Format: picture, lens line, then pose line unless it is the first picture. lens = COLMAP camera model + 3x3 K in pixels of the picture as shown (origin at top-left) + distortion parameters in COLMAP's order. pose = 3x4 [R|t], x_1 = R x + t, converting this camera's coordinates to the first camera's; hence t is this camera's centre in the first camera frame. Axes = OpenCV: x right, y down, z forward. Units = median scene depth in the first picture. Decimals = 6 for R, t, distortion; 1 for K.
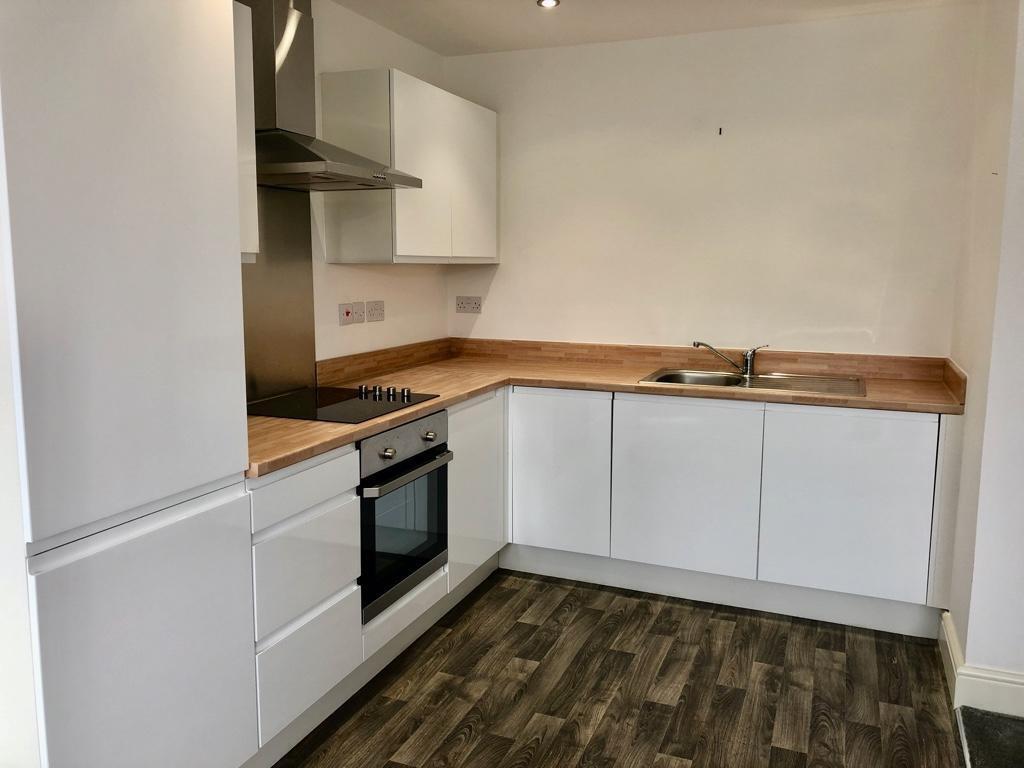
lens RADIAL K [[826.8, 0, 506.1], [0, 826.8, 380.8], [0, 0, 1]] dist [0.037315, -0.025560]
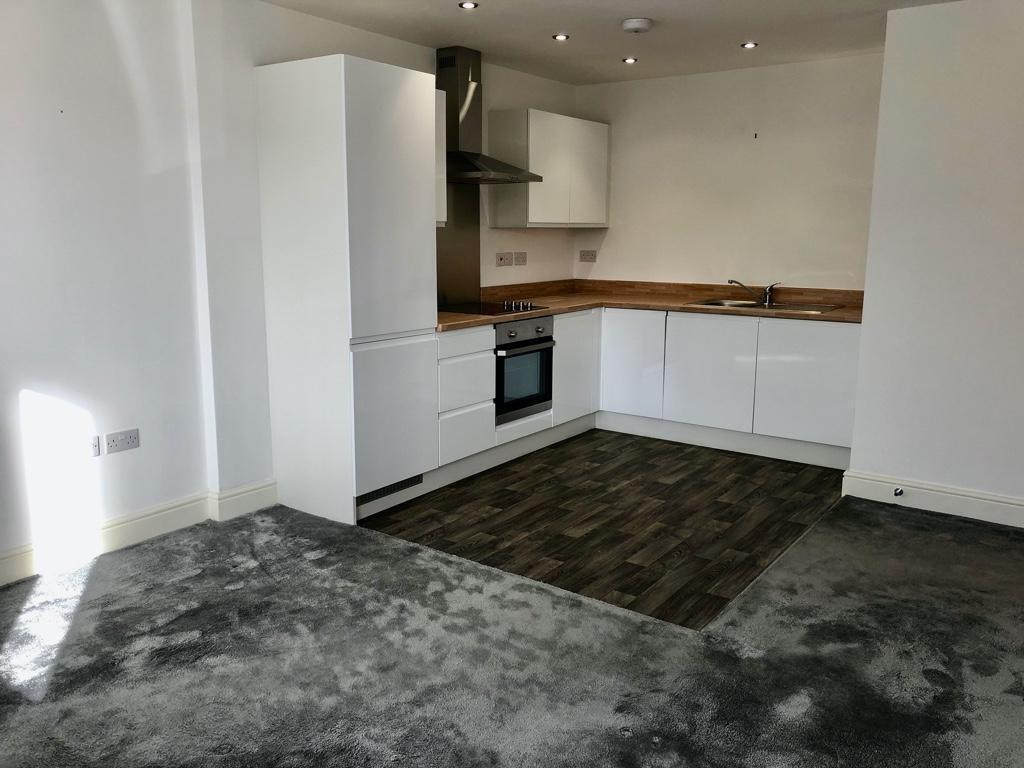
lens RADIAL K [[826.8, 0, 514.0], [0, 826.8, 381.5], [0, 0, 1]] dist [0.037315, -0.025560]
pose [[0.973766, 0.038930, -0.224197, 0.204602], [-0.030084, 0.998633, 0.042738, 0.087959], [0.225554, -0.034872, 0.973606, -0.576322]]
